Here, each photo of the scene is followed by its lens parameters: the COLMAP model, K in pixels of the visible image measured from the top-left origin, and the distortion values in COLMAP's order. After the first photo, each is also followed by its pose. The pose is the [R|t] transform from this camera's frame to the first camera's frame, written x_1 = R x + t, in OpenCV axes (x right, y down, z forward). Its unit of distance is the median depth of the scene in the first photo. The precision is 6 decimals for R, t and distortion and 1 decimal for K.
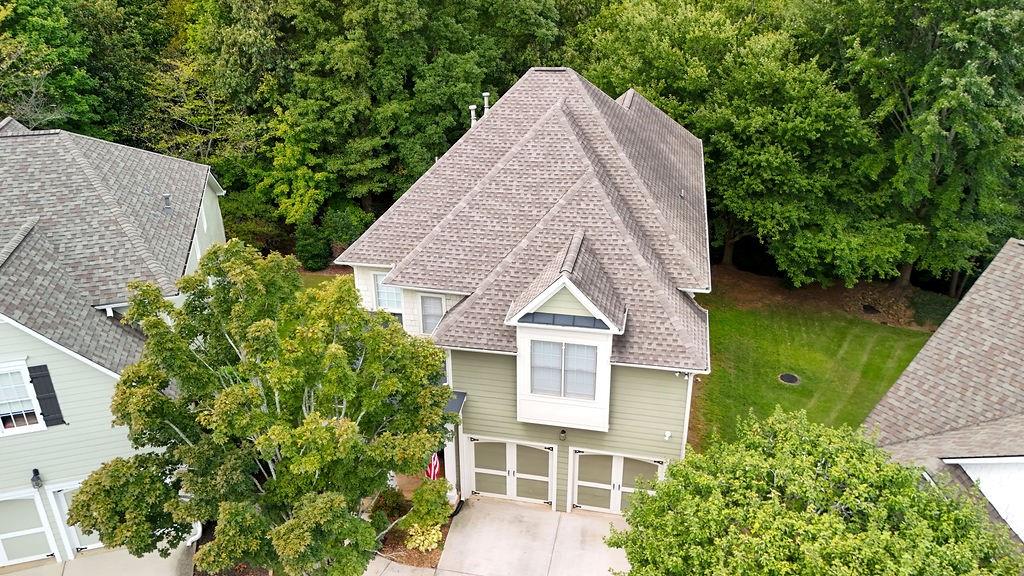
lens RADIAL K [[749.3, 0, 517.6], [0, 749.3, 291.0], [0, 0, 1]] dist [0.079478, -0.080747]
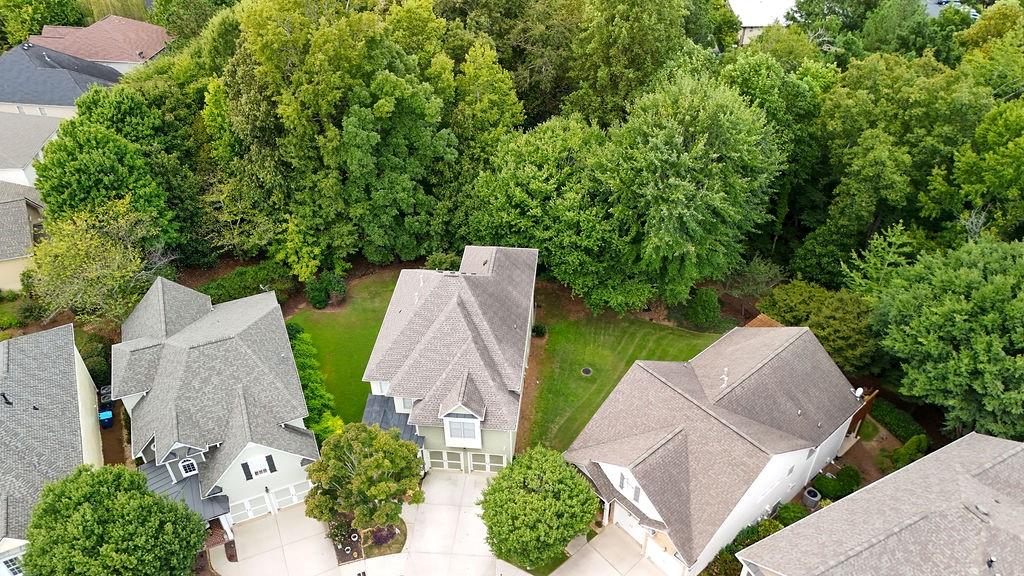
lens RADIAL K [[749.3, 0, 517.6], [0, 749.3, 291.0], [0, 0, 1]] dist [0.079478, -0.080747]
pose [[0.994734, -0.066309, 0.078156, 0.070610], [0.046370, 0.971180, 0.233793, -0.850724], [-0.091406, -0.228938, 0.969140, -1.258105]]
